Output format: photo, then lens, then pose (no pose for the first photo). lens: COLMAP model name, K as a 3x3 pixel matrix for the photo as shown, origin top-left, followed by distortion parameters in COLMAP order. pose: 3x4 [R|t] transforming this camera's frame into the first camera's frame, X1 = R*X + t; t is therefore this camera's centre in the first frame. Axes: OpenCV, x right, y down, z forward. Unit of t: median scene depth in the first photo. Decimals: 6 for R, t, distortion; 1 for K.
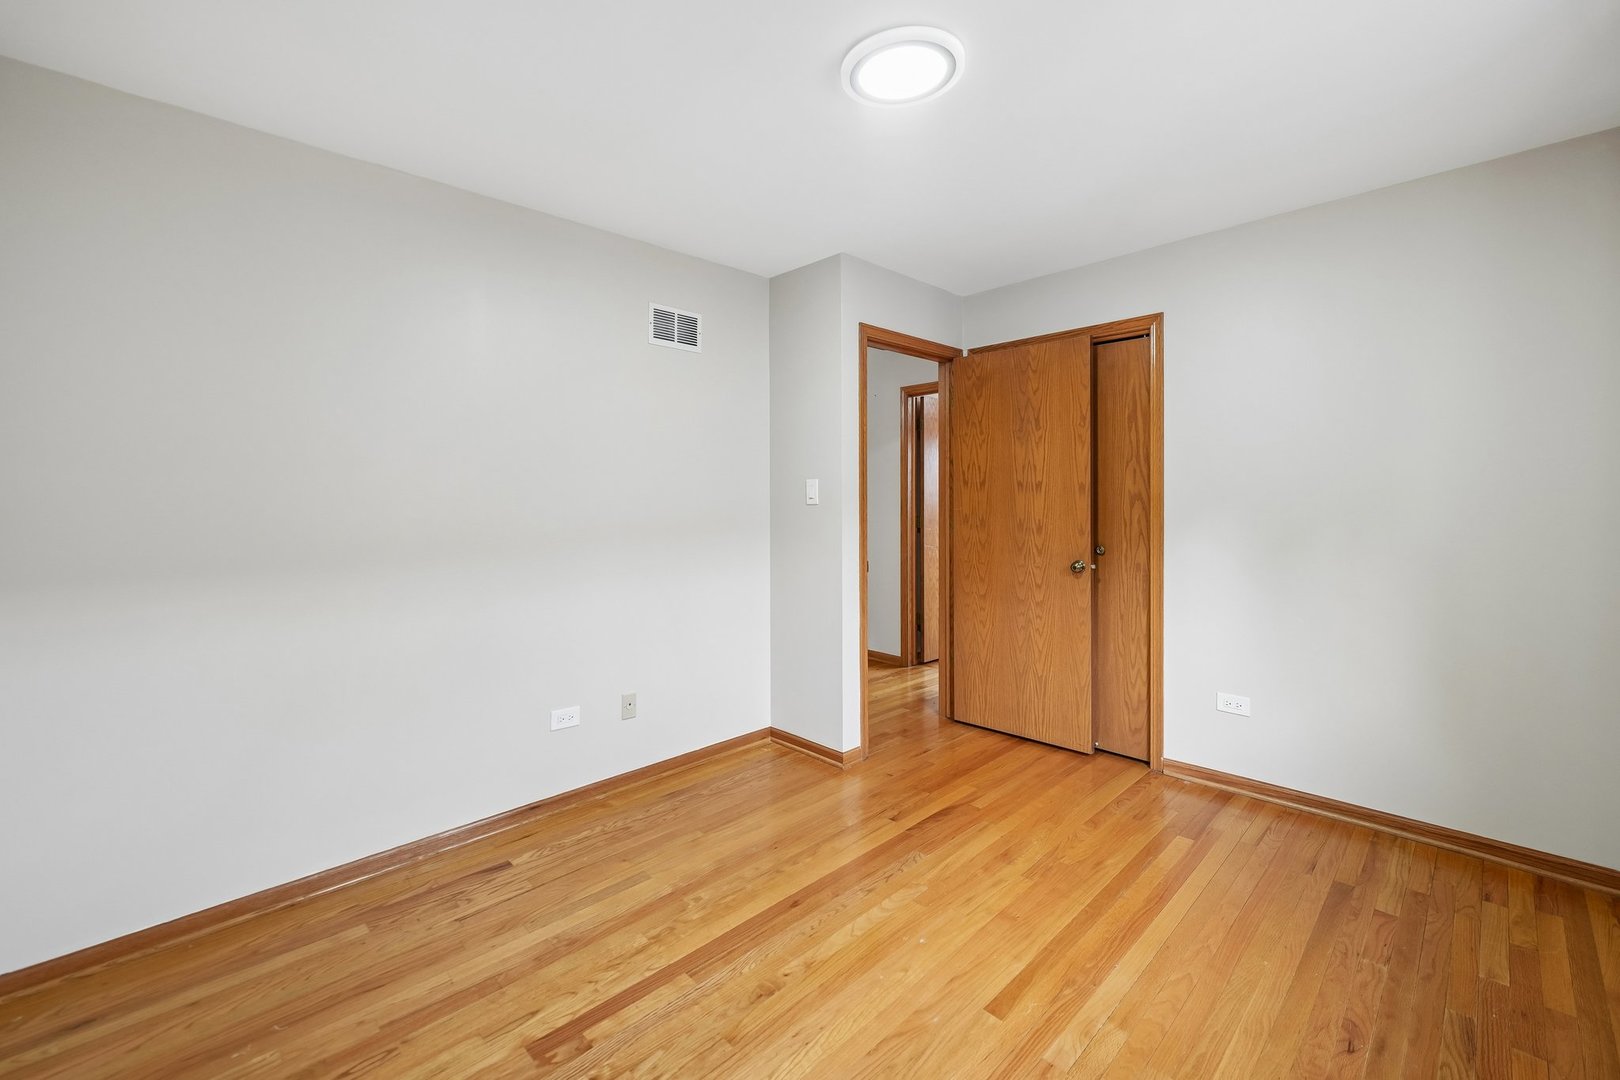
lens RADIAL K [[668.0, 0, 810.0], [0, 668.0, 540.0], [0, 0, 1]] dist [0.000691, 0.000010]
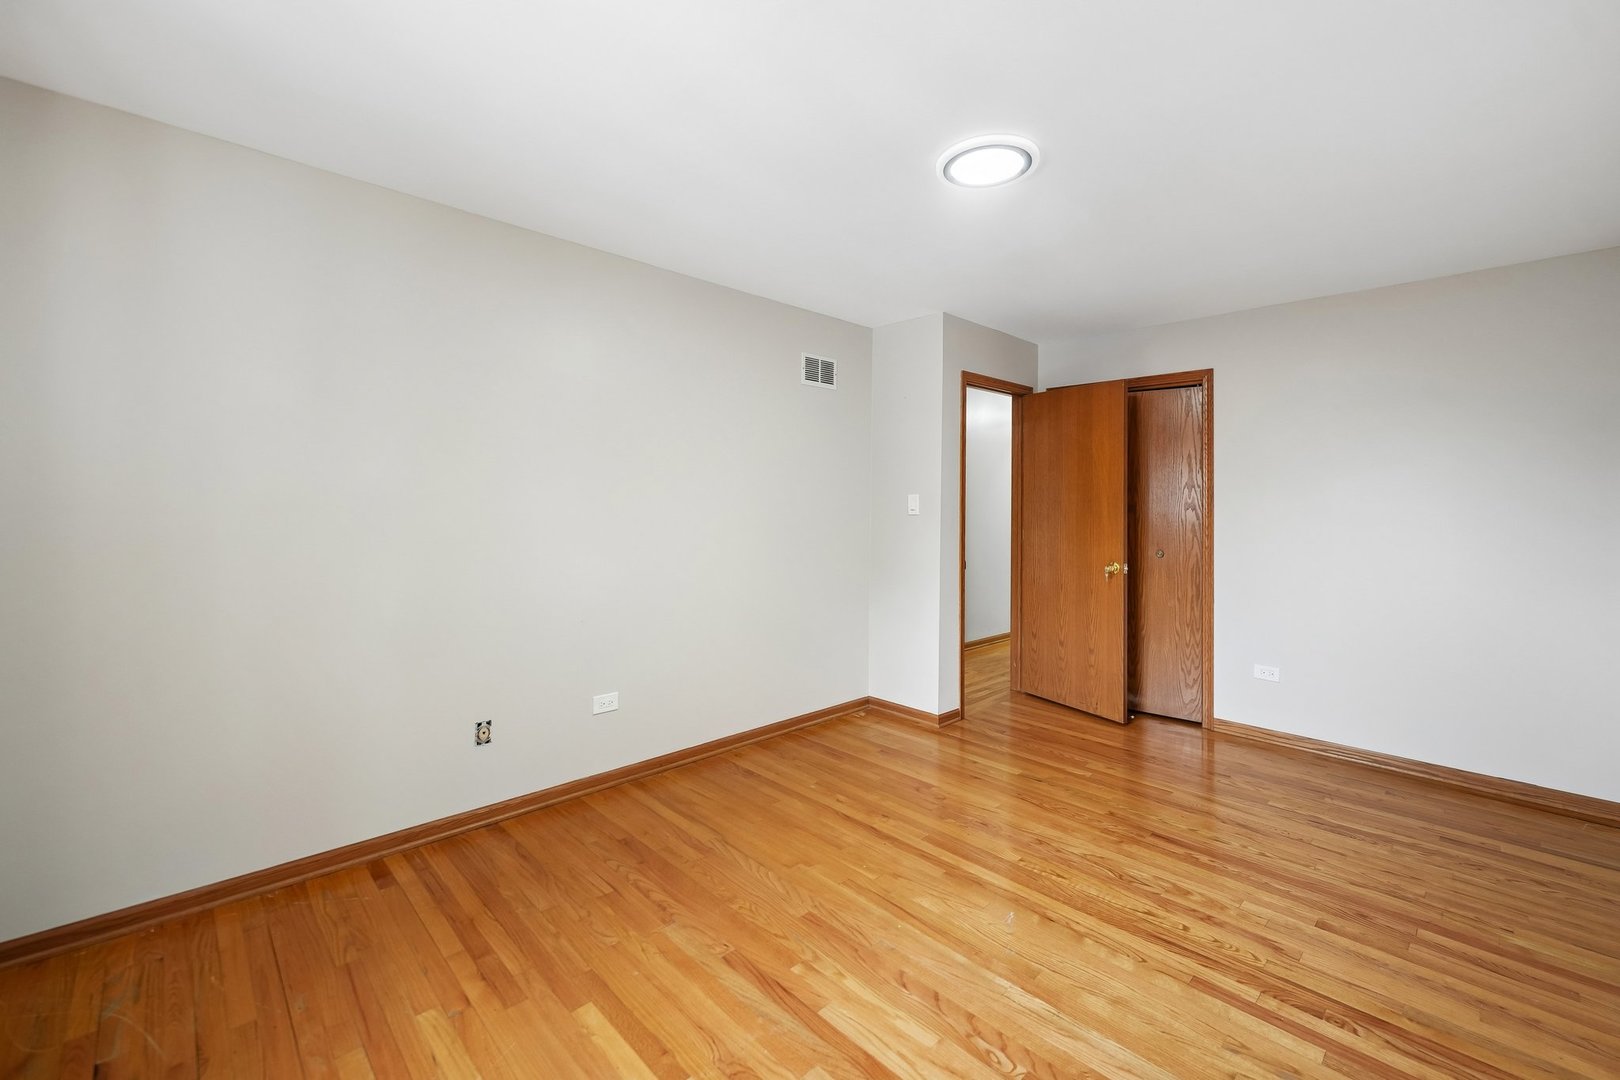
lens RADIAL K [[657.7, 0, 776.7], [0, 657.7, 516.2], [0, 0, 1]] dist [-0.000829, 0.000026]
pose [[0.999222, 0.023944, -0.031334, -0.235964], [-0.025263, 0.998781, -0.042400, 0.014502], [0.030280, 0.043158, 0.998609, -0.244358]]
